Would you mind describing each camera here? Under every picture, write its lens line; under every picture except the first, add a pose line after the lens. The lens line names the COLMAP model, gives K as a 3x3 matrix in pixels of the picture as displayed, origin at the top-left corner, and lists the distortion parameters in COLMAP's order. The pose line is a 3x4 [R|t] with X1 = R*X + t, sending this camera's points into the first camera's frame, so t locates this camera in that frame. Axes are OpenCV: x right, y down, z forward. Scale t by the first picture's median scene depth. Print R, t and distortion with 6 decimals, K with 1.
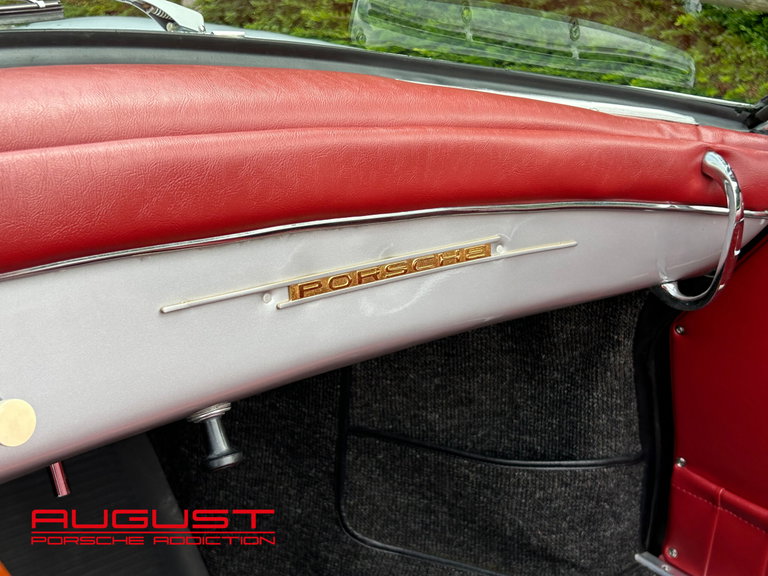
lens RADIAL K [[1071.4, 0, 384.0], [0, 1071.4, 288.0], [0, 0, 1]] dist [0.240935, -1.047450]
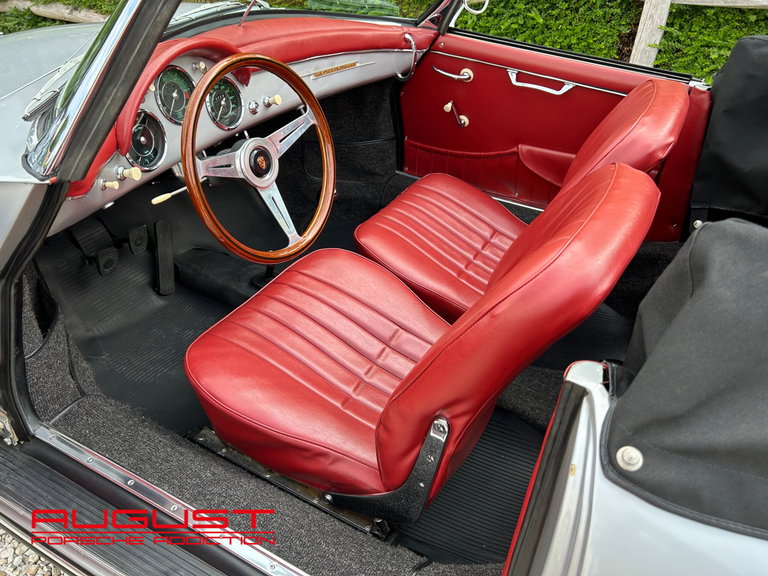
lens RADIAL K [[584.9, 0, 384.0], [0, 584.9, 288.0], [0, 0, 1]] dist [0.039168, -0.051883]
pose [[0.960794, -0.173029, 0.216647, -0.265683], [0.115948, 0.960514, 0.252920, 0.142459], [-0.251855, -0.217884, 0.942919, -0.791057]]
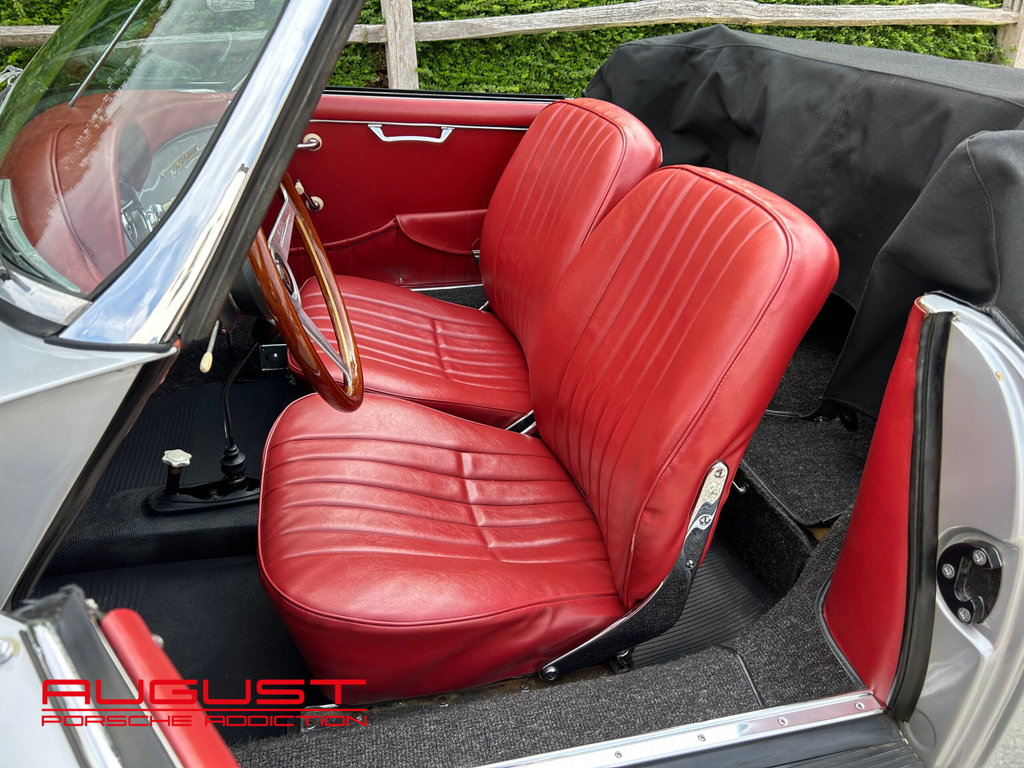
lens RADIAL K [[779.8, 0, 512.0], [0, 779.8, 384.0], [0, 0, 1]] dist [0.039168, -0.051883]
pose [[0.526478, -0.447488, 0.722894, -0.764780], [0.315046, 0.892427, 0.322988, 0.070613], [-0.789663, 0.057699, 0.610822, -0.496912]]
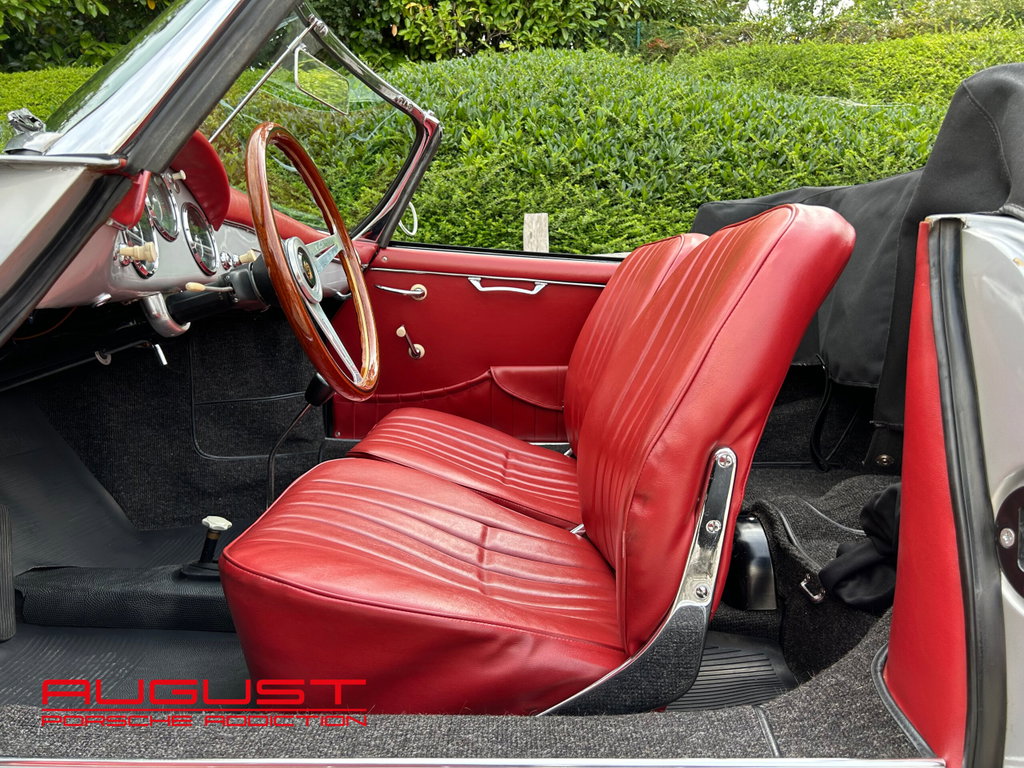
lens RADIAL K [[779.8, 0, 512.0], [0, 779.8, 384.0], [0, 0, 1]] dist [0.039168, -0.051883]
pose [[0.704182, -0.124911, 0.698945, -0.710765], [0.278151, 0.954253, -0.109698, 0.464577], [-0.653268, 0.271659, 0.706712, -0.553043]]
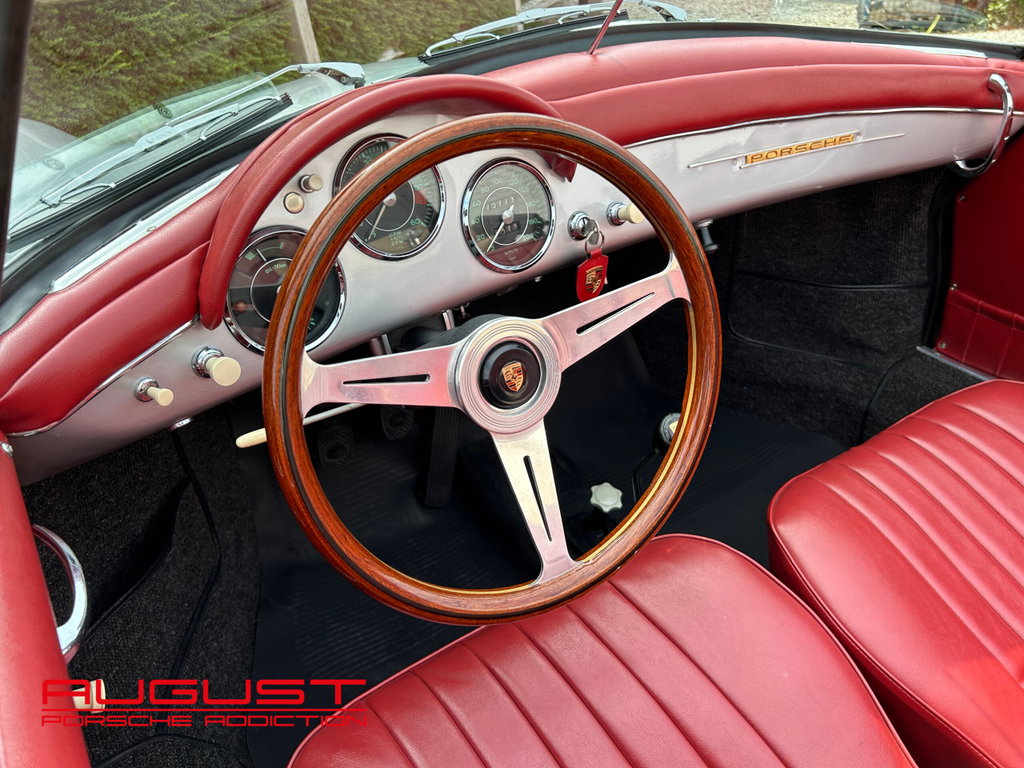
lens RADIAL K [[779.8, 0, 512.0], [0, 779.8, 384.0], [0, 0, 1]] dist [0.039168, -0.051883]
pose [[0.973153, 0.022905, -0.229019, -0.094305], [0.021205, 0.981881, 0.188308, 0.070835], [0.229182, -0.188109, 0.955034, -0.289218]]
